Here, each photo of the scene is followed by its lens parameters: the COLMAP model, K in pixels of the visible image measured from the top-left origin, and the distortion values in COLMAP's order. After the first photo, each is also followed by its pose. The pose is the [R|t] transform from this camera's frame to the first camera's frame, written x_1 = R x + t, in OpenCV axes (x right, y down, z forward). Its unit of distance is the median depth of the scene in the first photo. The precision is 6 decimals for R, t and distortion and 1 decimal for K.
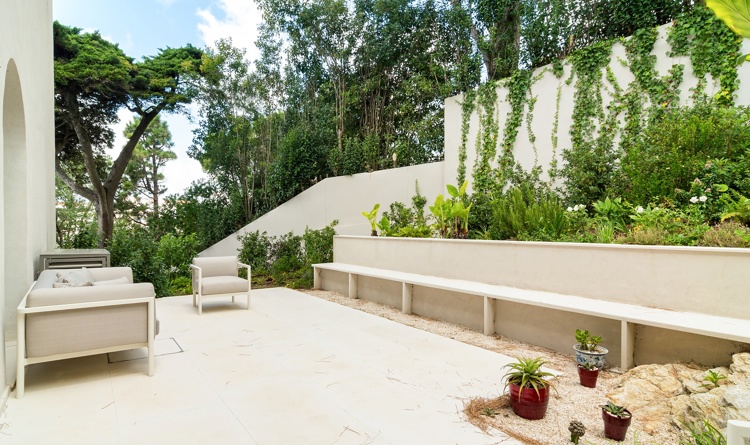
lens RADIAL K [[433.8, 0, 378.9], [0, 433.8, 227.6], [0, 0, 1]] dist [-0.001516, 0.002323]
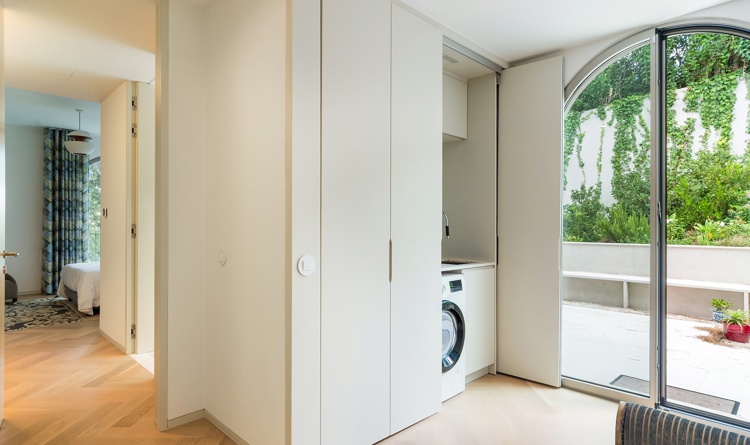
lens RADIAL K [[433.8, 0, 375.5], [0, 433.8, 224.4], [0, 0, 1]] dist [-0.001516, 0.002323]
pose [[0.983180, 0.004466, 0.182583, -0.533529], [-0.003252, 0.999971, -0.006944, -0.014688], [-0.182609, 0.006234, 0.983166, -0.184359]]
